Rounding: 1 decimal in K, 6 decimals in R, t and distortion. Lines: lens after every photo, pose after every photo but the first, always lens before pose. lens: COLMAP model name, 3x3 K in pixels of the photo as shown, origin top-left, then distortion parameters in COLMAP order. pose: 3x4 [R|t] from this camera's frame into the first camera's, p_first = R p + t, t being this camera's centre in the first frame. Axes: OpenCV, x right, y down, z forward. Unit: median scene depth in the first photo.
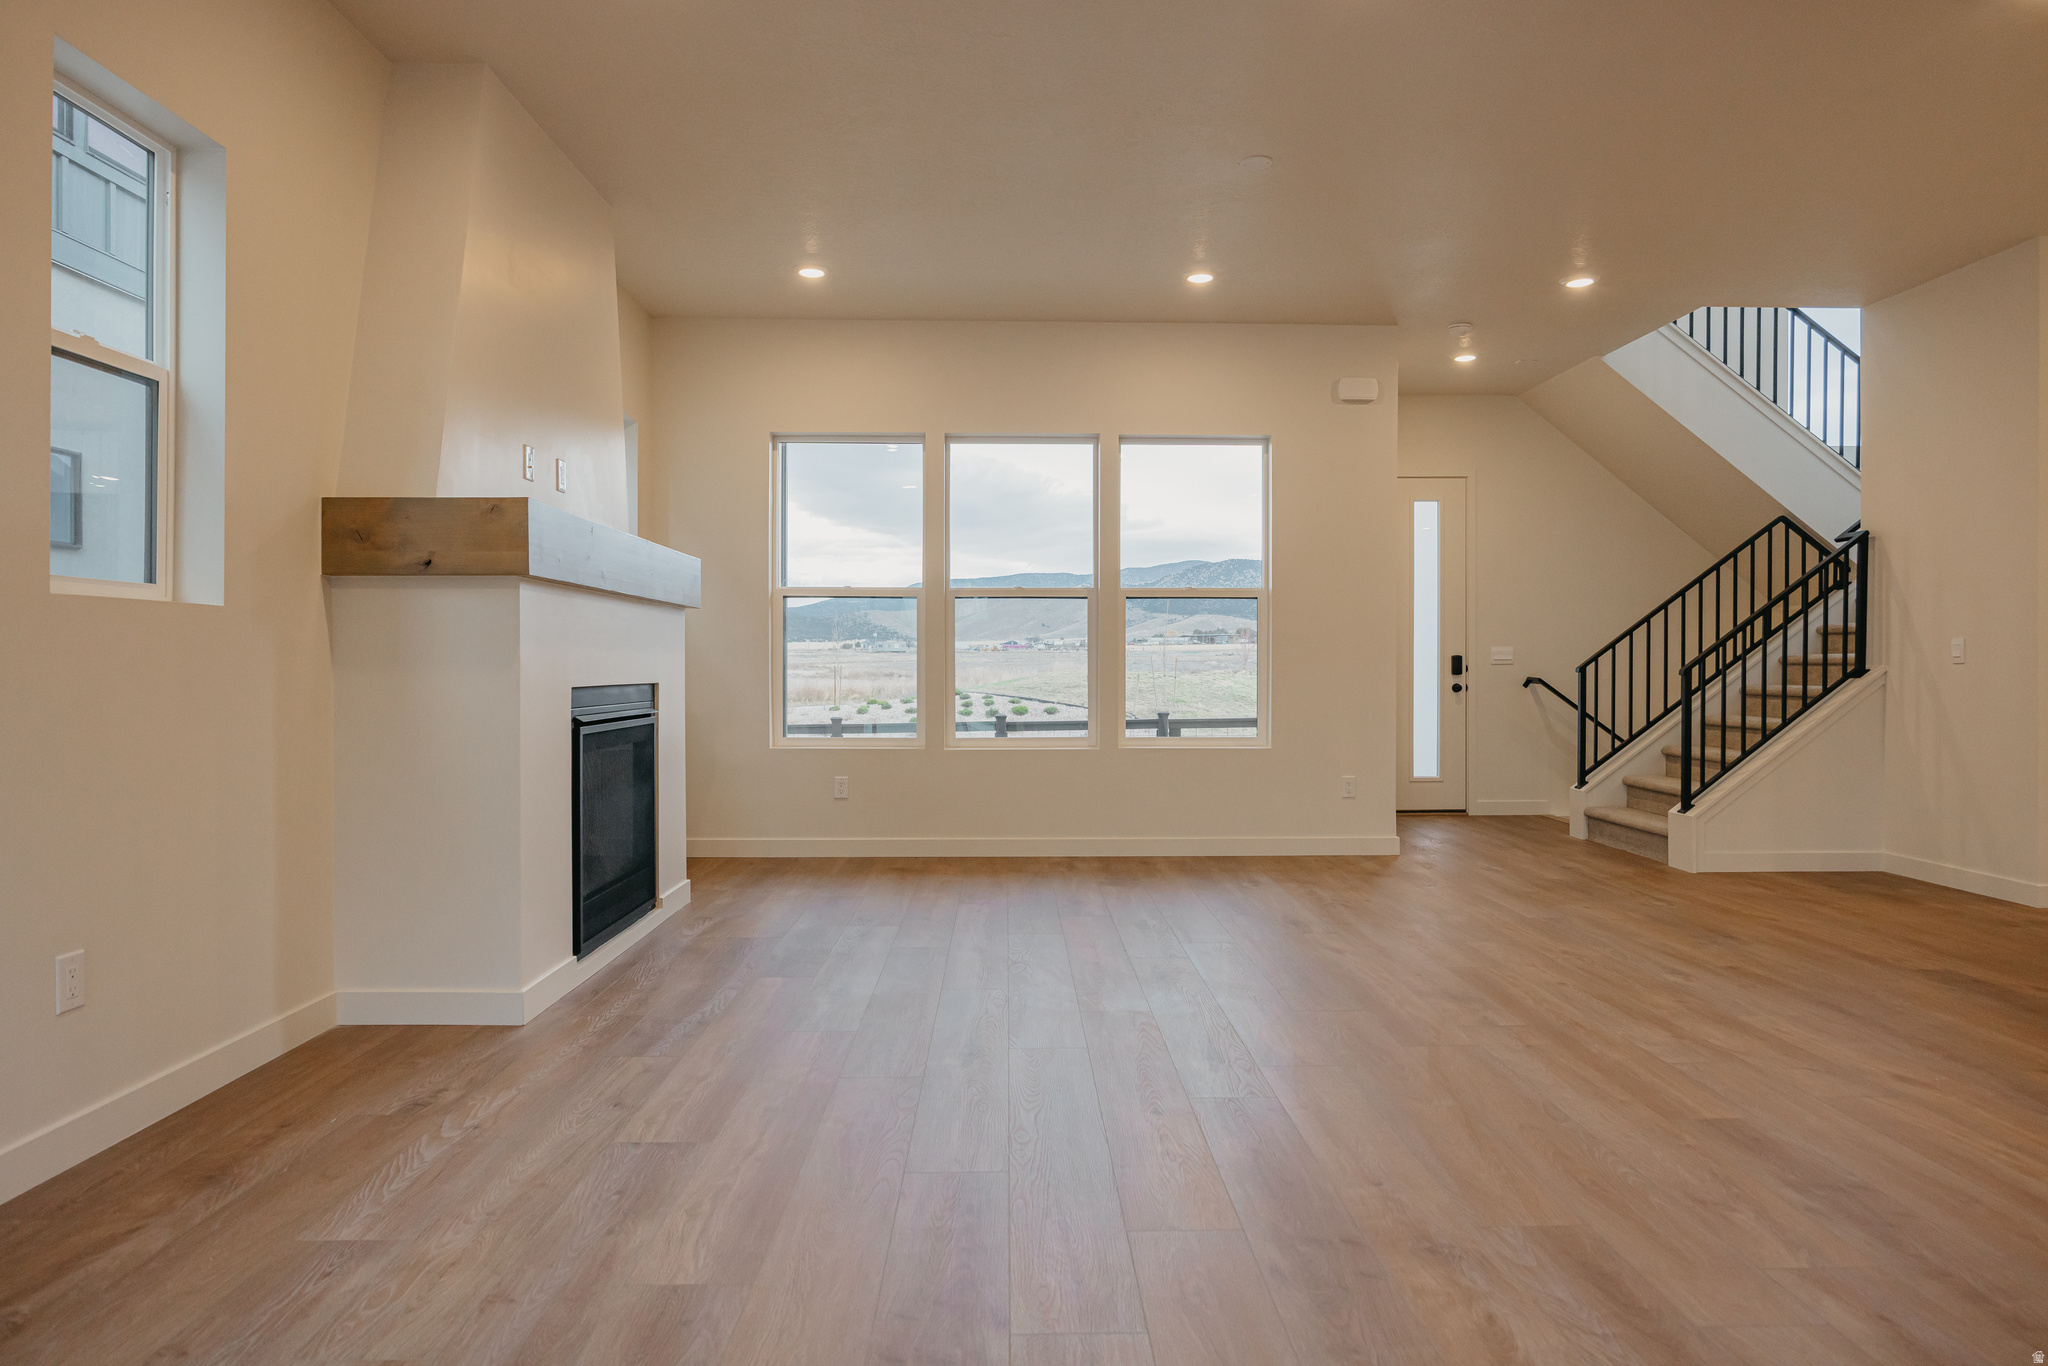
lens RADIAL K [[1298.8, 0, 1024.0], [0, 1298.8, 683.0], [0, 0, 1]] dist [-0.001814, -0.001269]
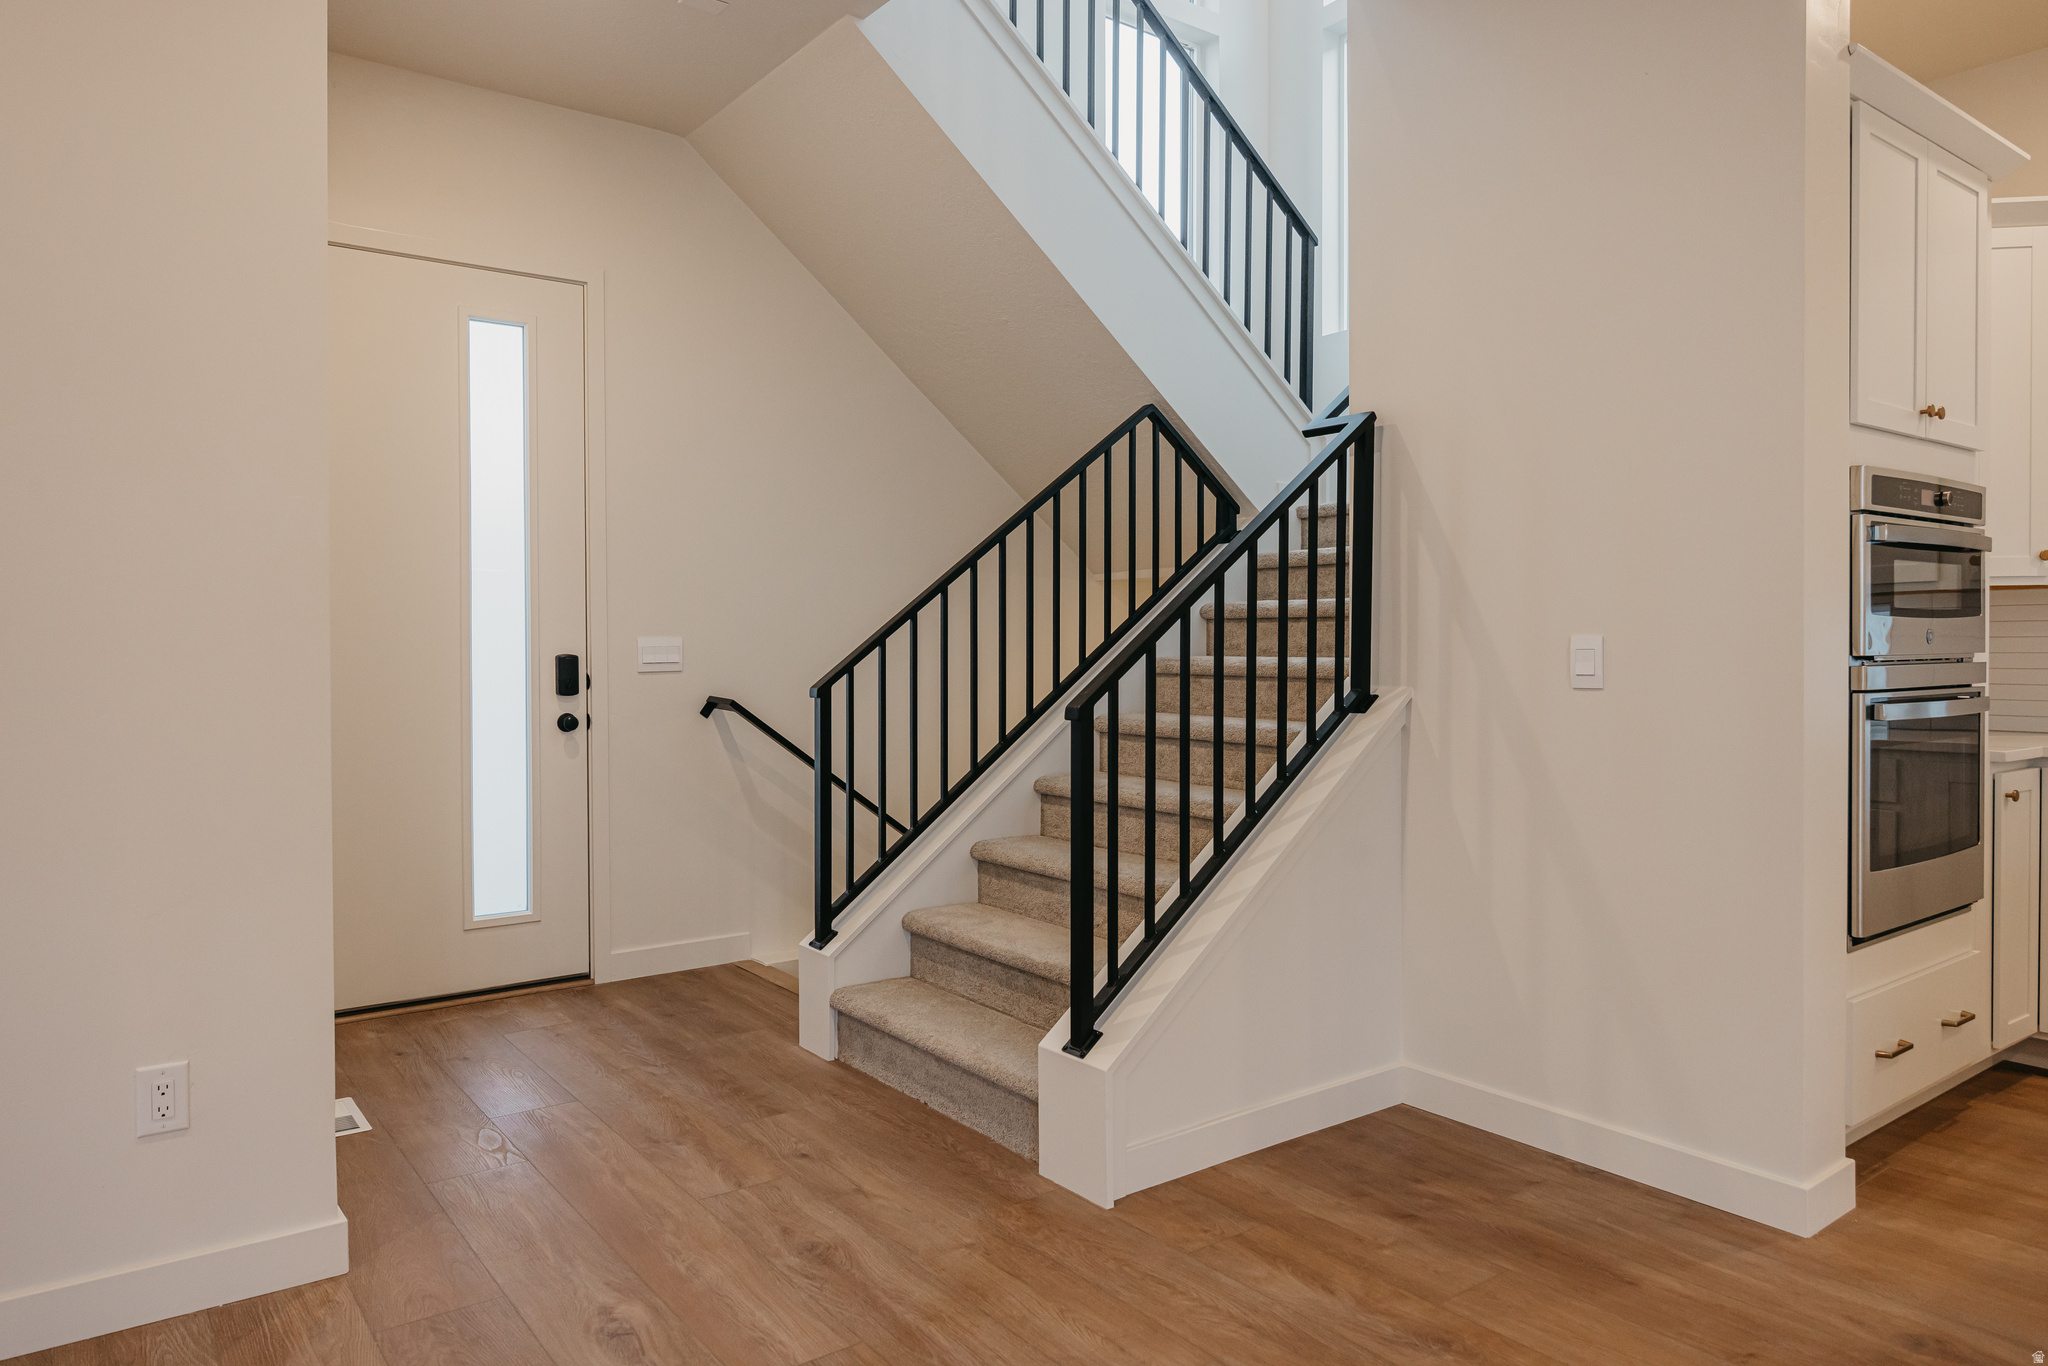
lens RADIAL K [[1291.8, 0, 1024.0], [0, 1291.8, 683.0], [0, 0, 1]] dist [0.055142, -0.000276]
pose [[0.819666, -0.016362, 0.572608, 0.223102], [0.006056, 0.999784, 0.019900, -0.022136], [-0.572809, -0.012844, 0.819588, 0.578020]]
